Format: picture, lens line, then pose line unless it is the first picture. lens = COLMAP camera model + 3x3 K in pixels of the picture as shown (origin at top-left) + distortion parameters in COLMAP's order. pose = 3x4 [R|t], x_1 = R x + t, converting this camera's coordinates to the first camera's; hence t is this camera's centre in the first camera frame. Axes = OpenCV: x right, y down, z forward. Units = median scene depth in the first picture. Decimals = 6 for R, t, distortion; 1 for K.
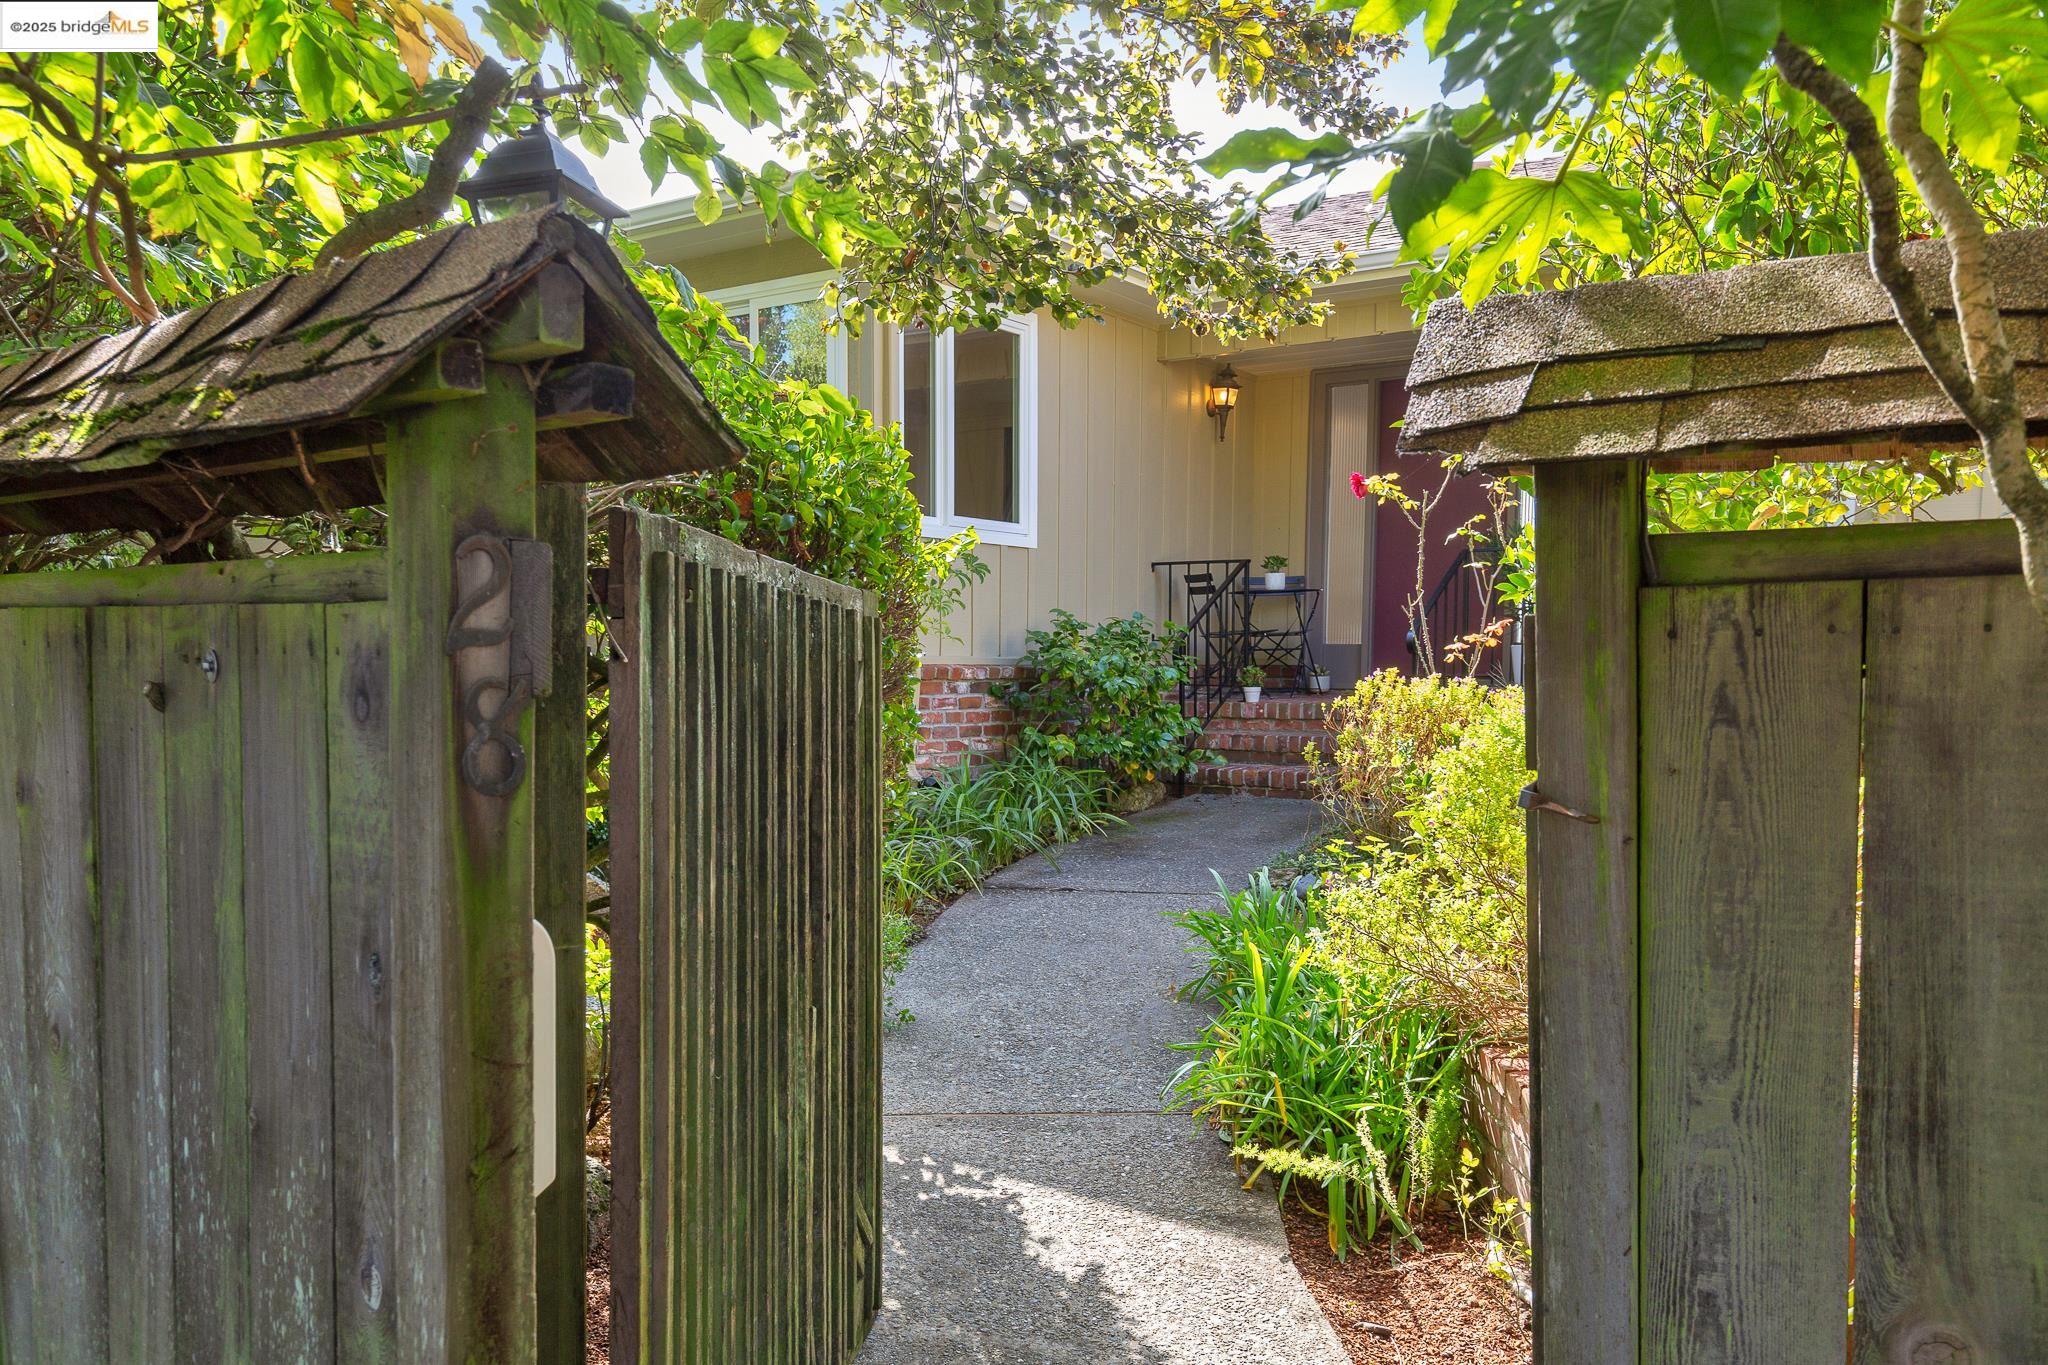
lens RADIAL K [[1532.8, 0, 1023.4], [0, 1532.8, 687.3], [0, 0, 1]] dist [0.005162, 0.000226]
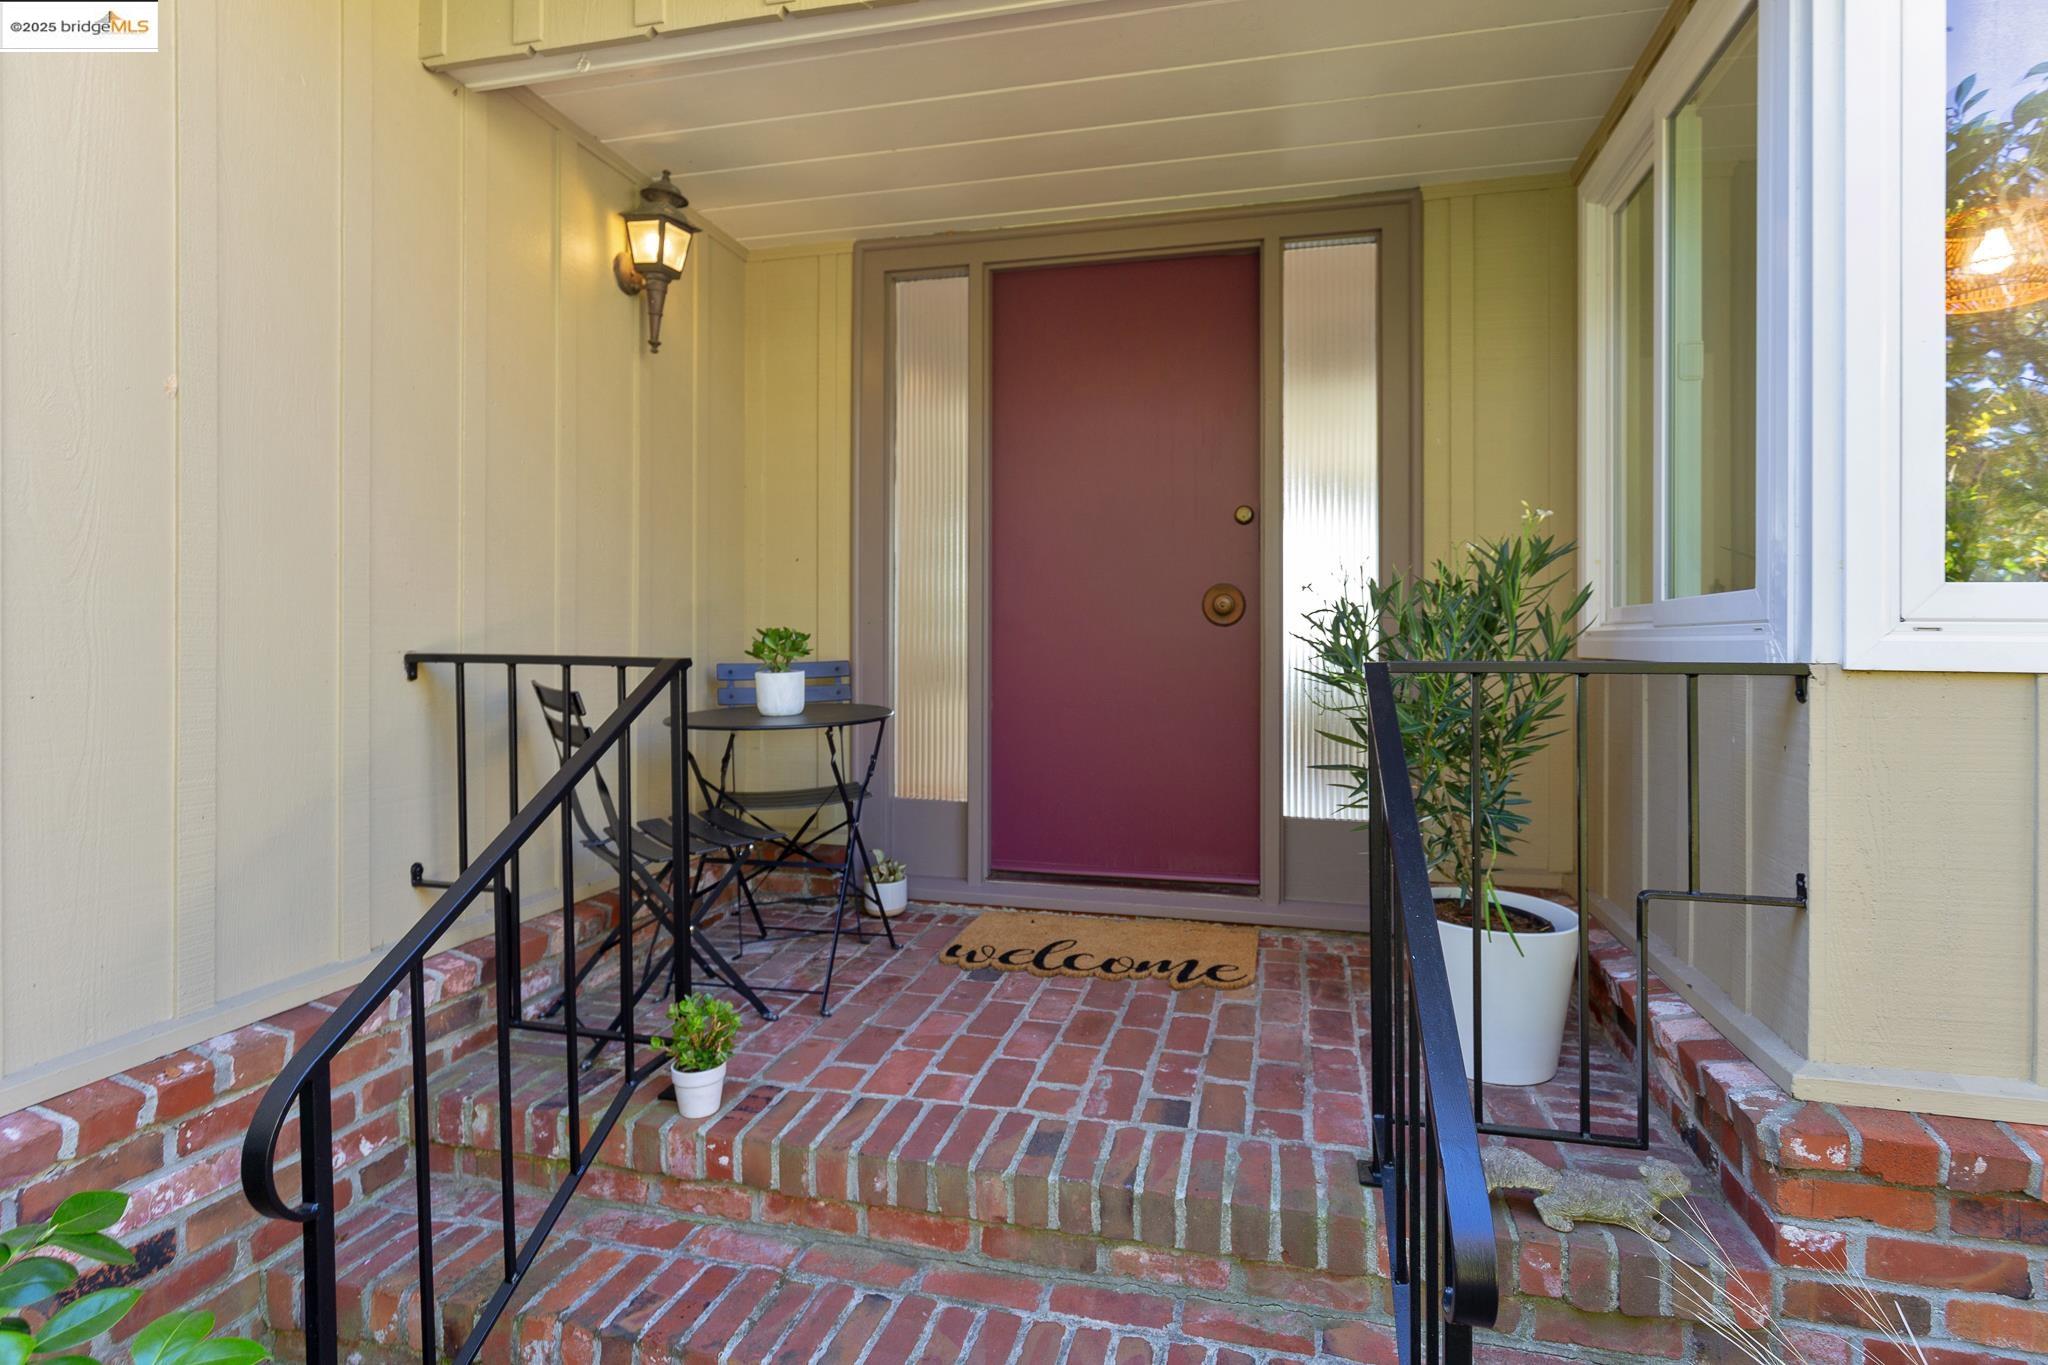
lens RADIAL K [[1060.0, 0, 1022.8], [0, 1060.0, 671.5], [0, 0, 1]] dist [0.001782, 0.000069]
pose [[0.937824, -0.014799, 0.346796, 0.122940], [0.010552, 0.999844, 0.014131, -0.074966], [-0.346951, -0.009593, 0.937834, 0.690043]]
